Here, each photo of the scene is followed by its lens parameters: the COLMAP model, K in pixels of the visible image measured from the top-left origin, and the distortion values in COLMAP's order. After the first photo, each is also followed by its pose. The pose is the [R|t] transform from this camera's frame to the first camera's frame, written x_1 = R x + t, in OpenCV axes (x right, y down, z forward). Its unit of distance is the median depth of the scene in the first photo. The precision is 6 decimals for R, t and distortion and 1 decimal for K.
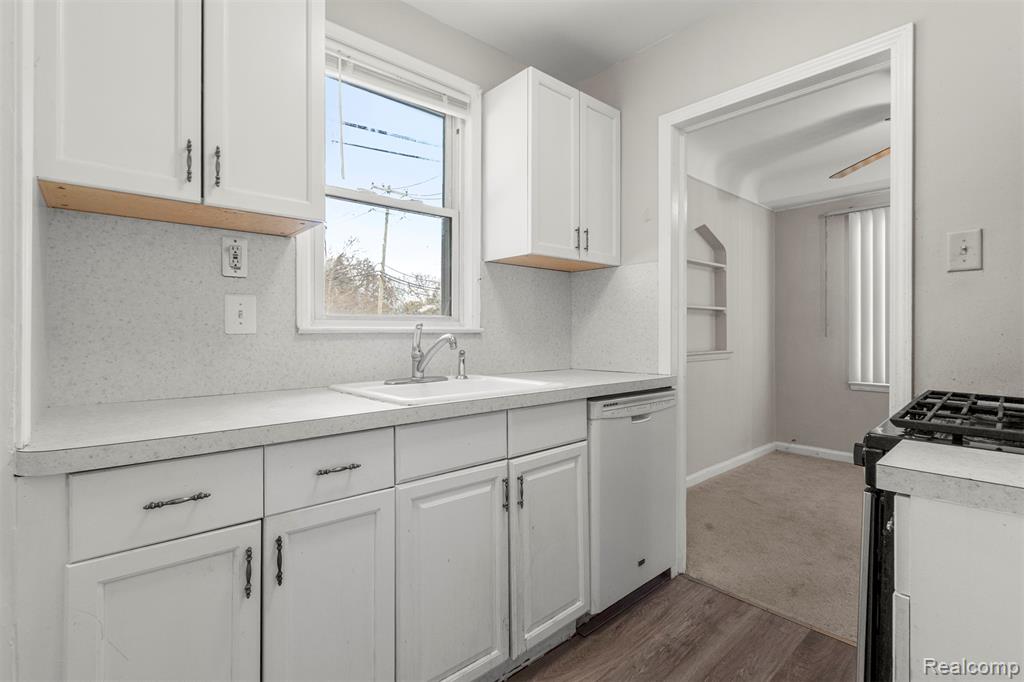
lens RADIAL K [[472.8, 0, 503.9], [0, 472.8, 336.8], [0, 0, 1]] dist [0.008653, -0.001750]
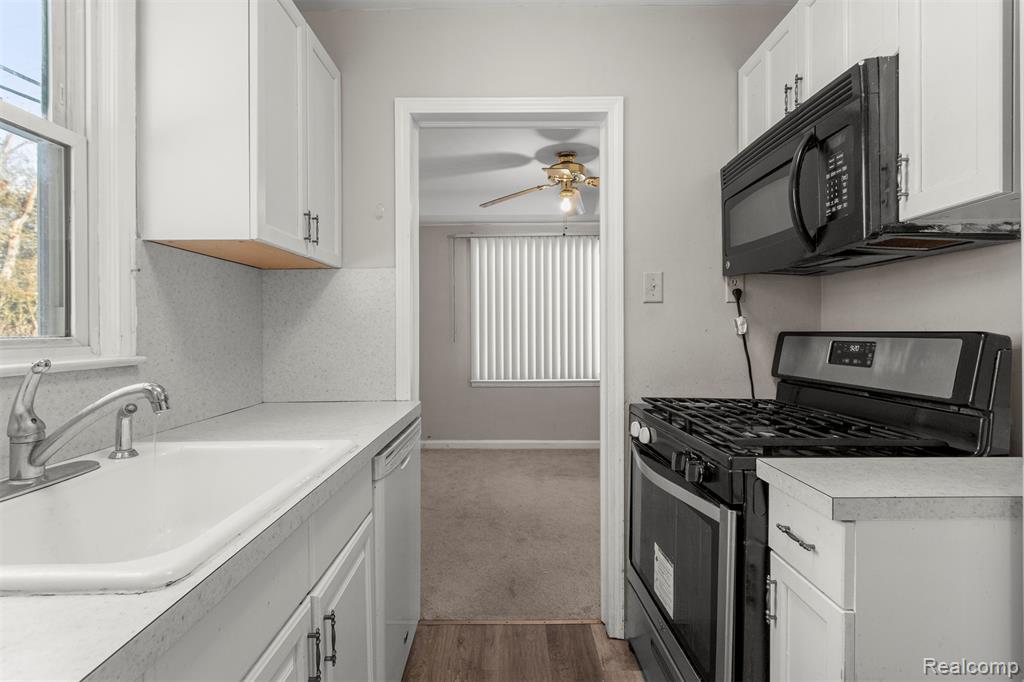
lens RADIAL K [[472.8, 0, 507.6], [0, 472.8, 335.4], [0, 0, 1]] dist [0.008653, -0.001750]
pose [[0.671102, -0.010956, 0.741284, -0.199324], [0.013588, 0.999905, 0.002476, -0.044393], [-0.741240, 0.008411, 0.671187, 0.328819]]
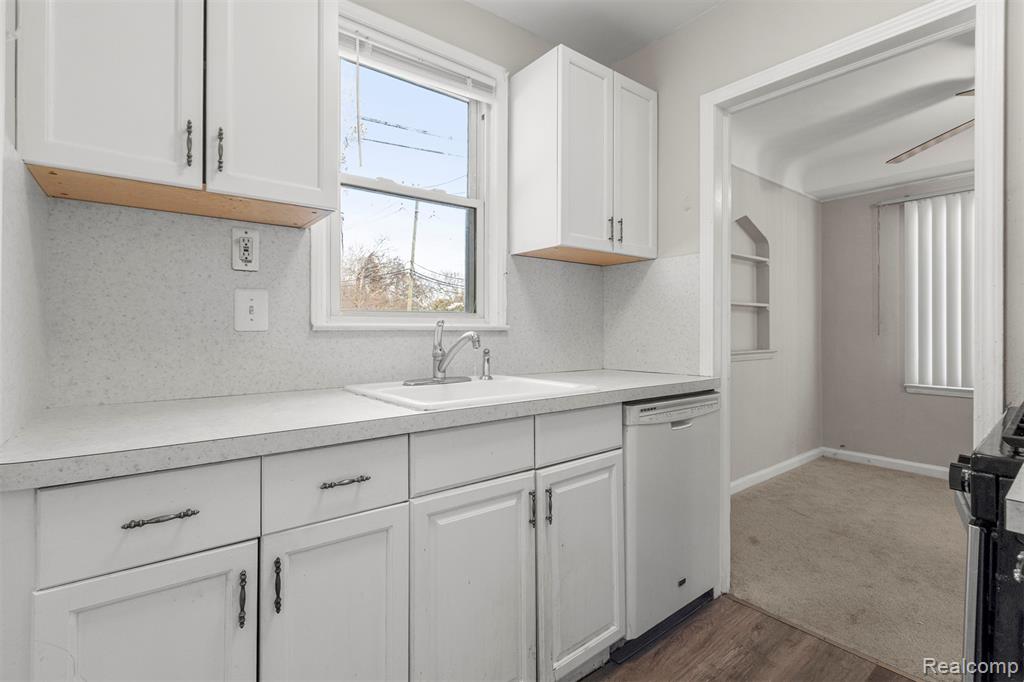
lens RADIAL K [[472.8, 0, 505.9], [0, 472.8, 332.2], [0, 0, 1]] dist [0.008653, -0.001750]
pose [[0.998425, 0.002031, -0.056062, 0.002144], [-0.002299, 0.999986, -0.004720, -0.000358], [0.056051, 0.004841, 0.998416, 0.068899]]
